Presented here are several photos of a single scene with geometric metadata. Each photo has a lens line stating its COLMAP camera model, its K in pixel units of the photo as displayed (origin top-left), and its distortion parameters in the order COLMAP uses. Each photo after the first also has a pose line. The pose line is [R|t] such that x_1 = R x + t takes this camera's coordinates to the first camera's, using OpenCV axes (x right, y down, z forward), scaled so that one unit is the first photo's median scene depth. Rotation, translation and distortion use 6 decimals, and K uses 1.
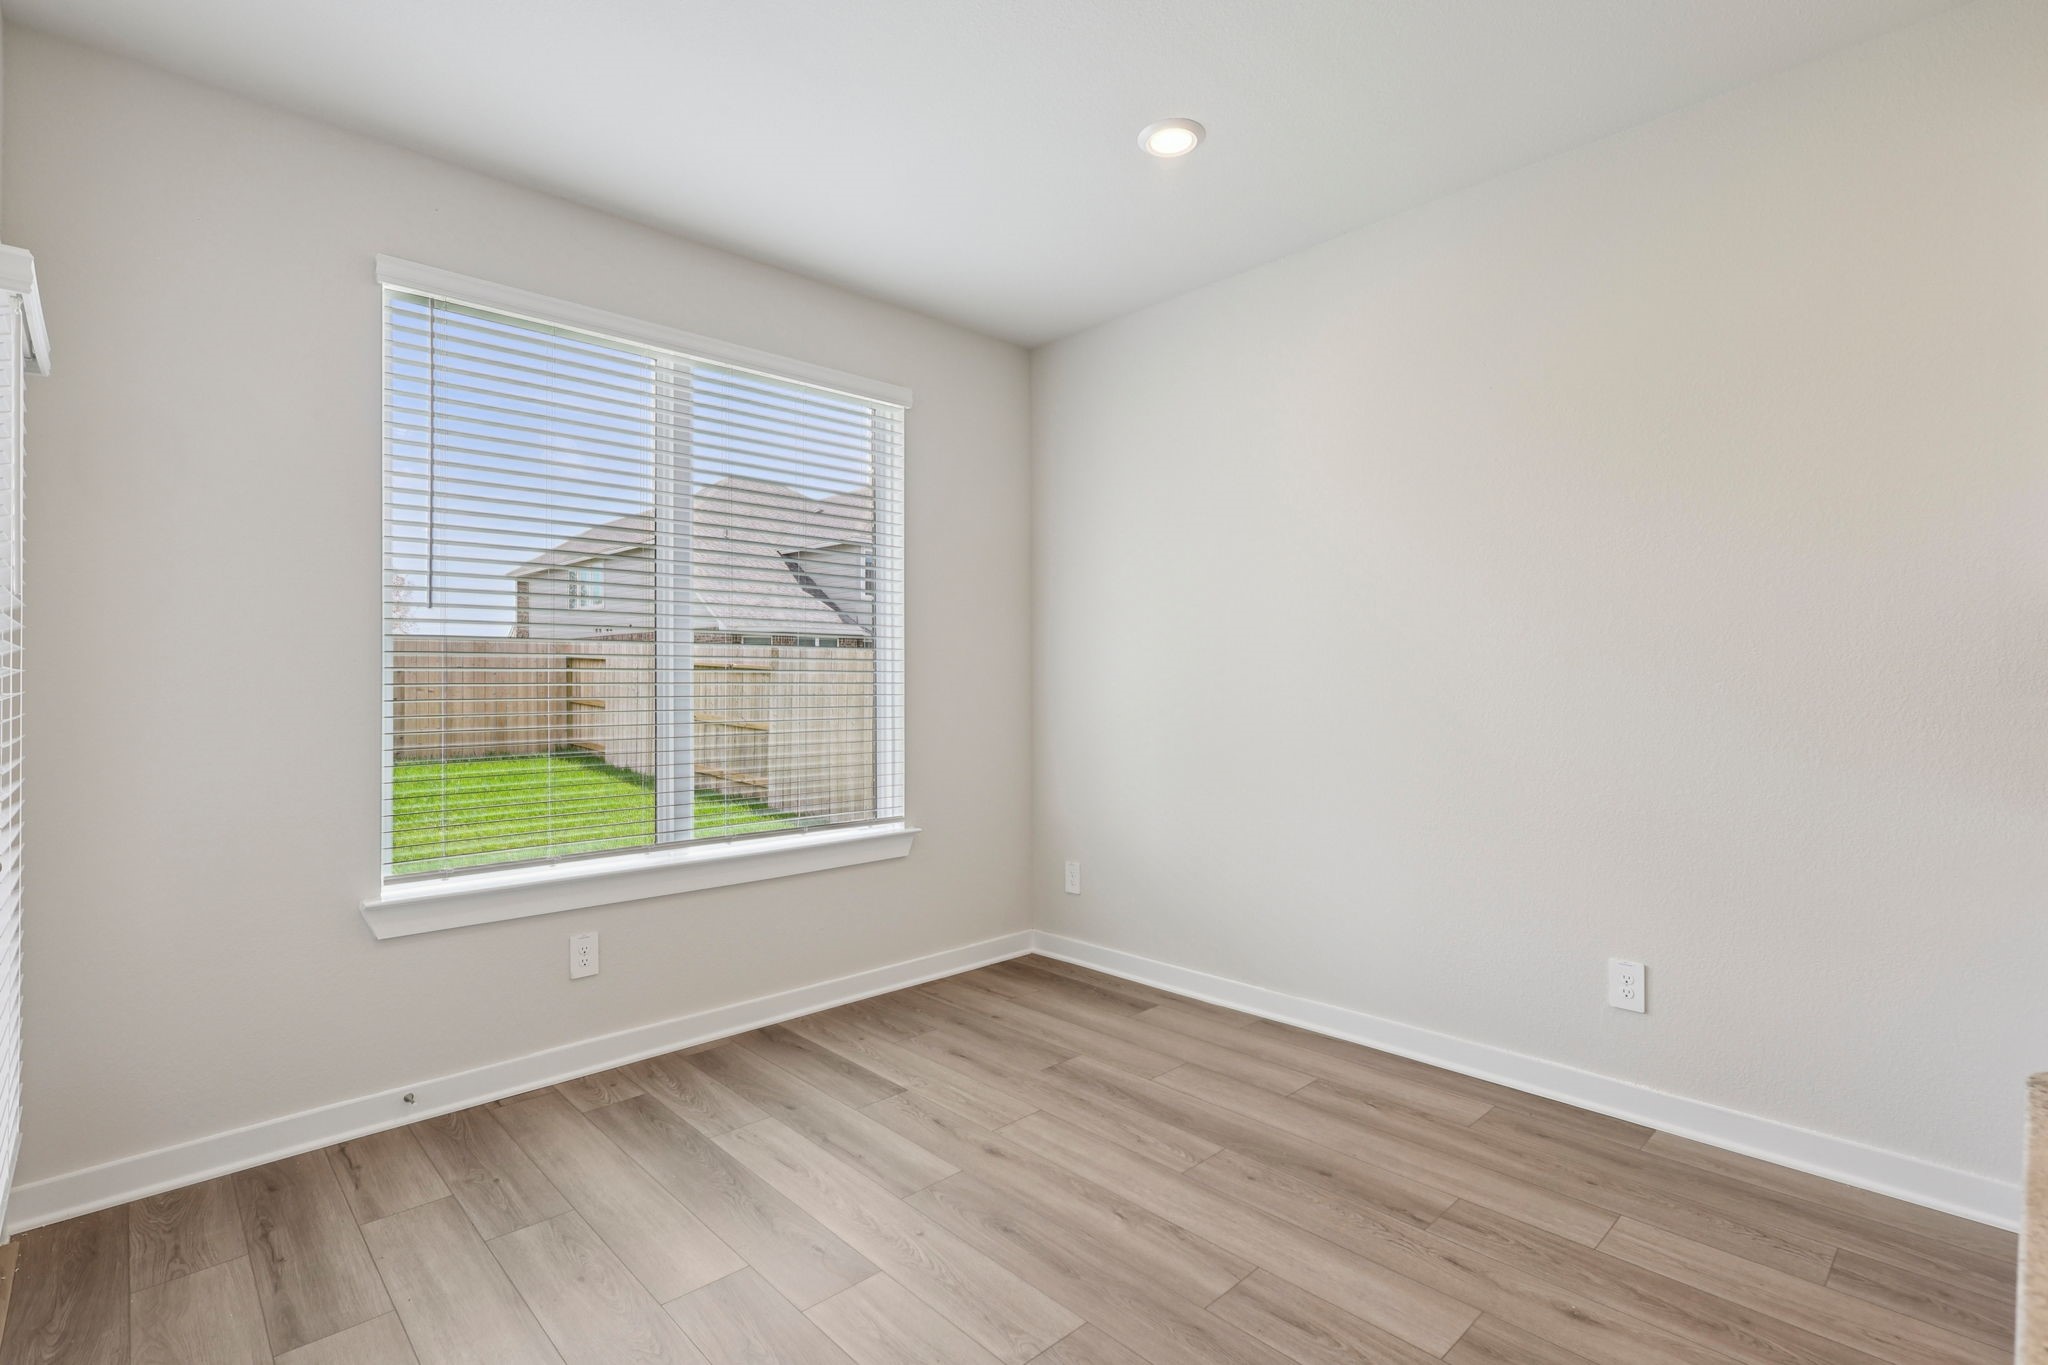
lens RADIAL K [[944.0, 0, 1014.9], [0, 944.0, 679.3], [0, 0, 1]] dist [-0.001183, -0.000475]
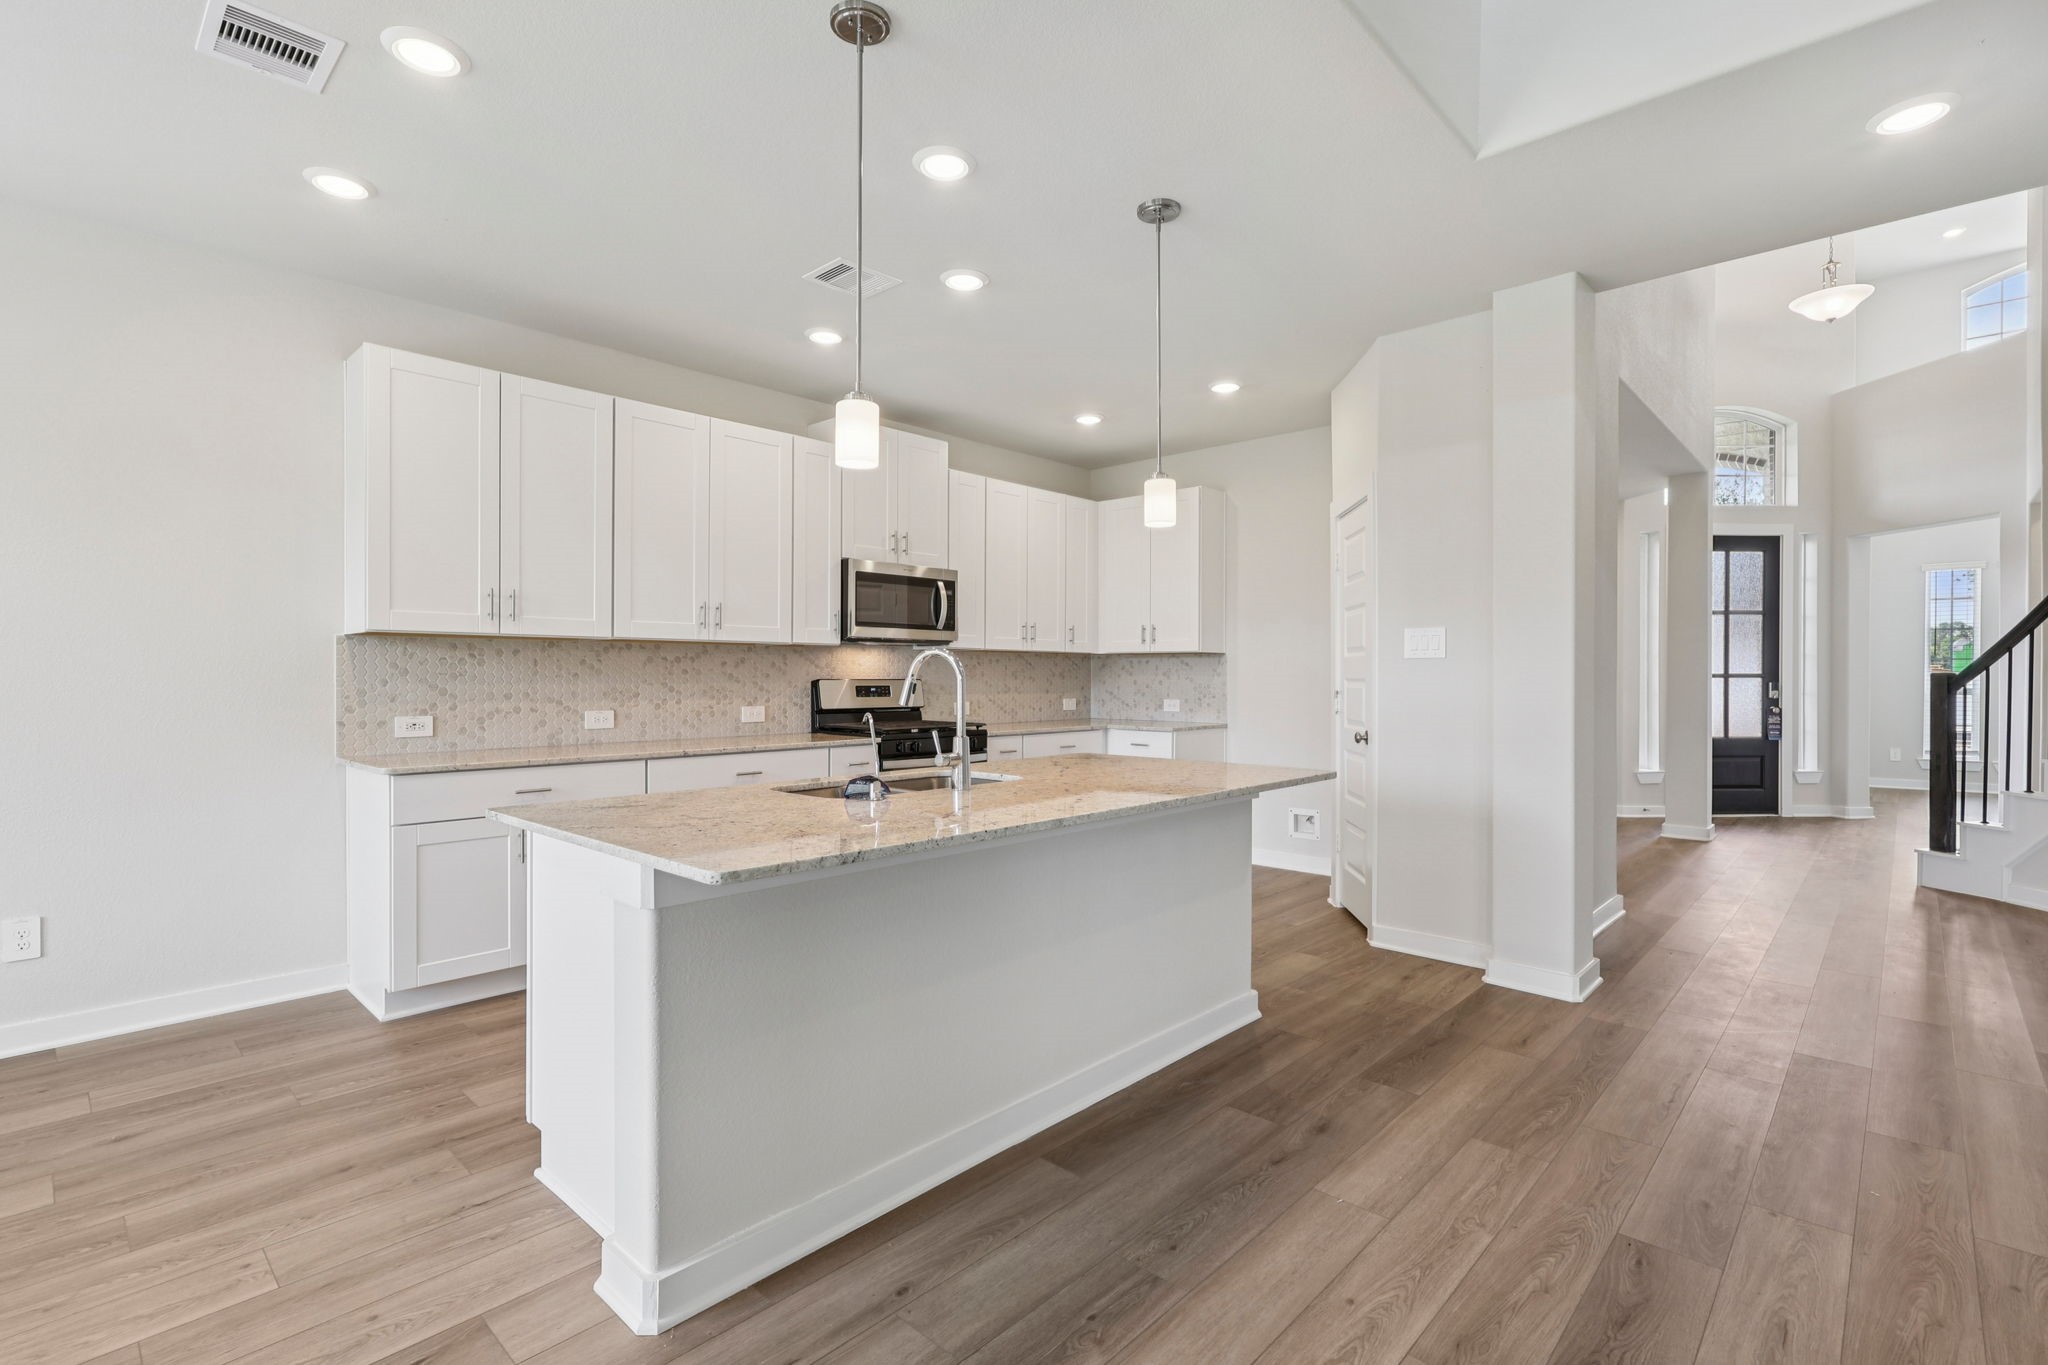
lens RADIAL K [[944.0, 0, 1015.4], [0, 944.0, 678.8], [0, 0, 1]] dist [-0.001183, -0.000475]
pose [[-0.063573, -0.003215, 0.997972, -0.708004], [-0.006106, 0.999977, 0.002832, -0.009551], [-0.997959, -0.005914, -0.063591, -0.178165]]
